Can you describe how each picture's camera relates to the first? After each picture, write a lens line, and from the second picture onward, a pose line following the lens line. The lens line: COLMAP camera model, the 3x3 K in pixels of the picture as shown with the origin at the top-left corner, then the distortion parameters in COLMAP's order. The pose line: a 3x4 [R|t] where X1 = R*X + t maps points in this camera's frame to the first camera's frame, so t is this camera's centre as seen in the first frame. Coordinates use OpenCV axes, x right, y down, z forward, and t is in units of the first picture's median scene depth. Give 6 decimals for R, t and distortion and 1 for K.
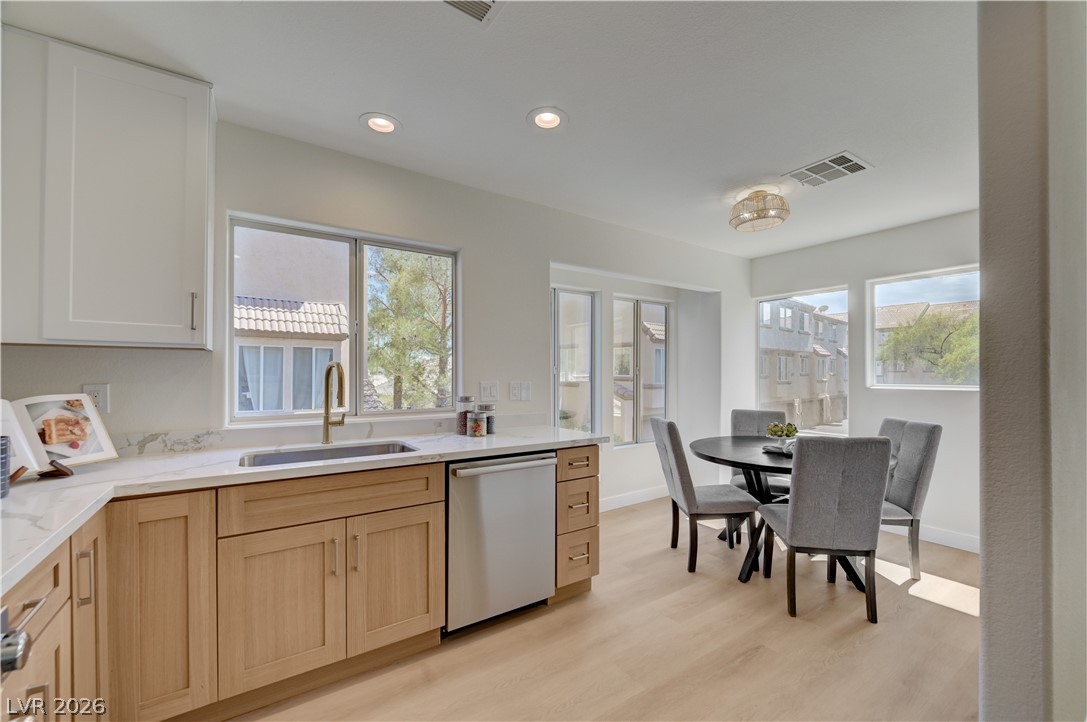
lens RADIAL K [[446.4, 0, 545.0], [0, 446.4, 368.6], [0, 0, 1]] dist [-0.000480, -0.000010]
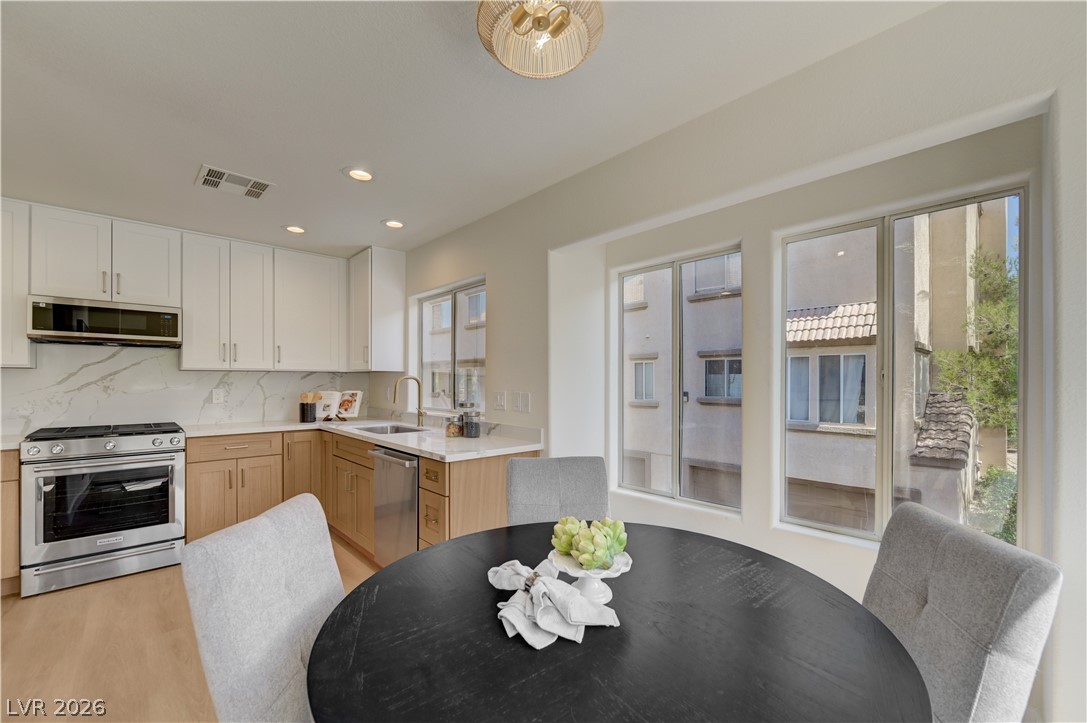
lens RADIAL K [[446.4, 0, 554.5], [0, 446.4, 379.9], [0, 0, 1]] dist [-0.000480, -0.000010]
pose [[0.153057, -0.004148, -0.988209, 0.280559], [0.007215, 0.999969, -0.003080, 0.001886], [0.988191, -0.006659, 0.153082, 0.291262]]
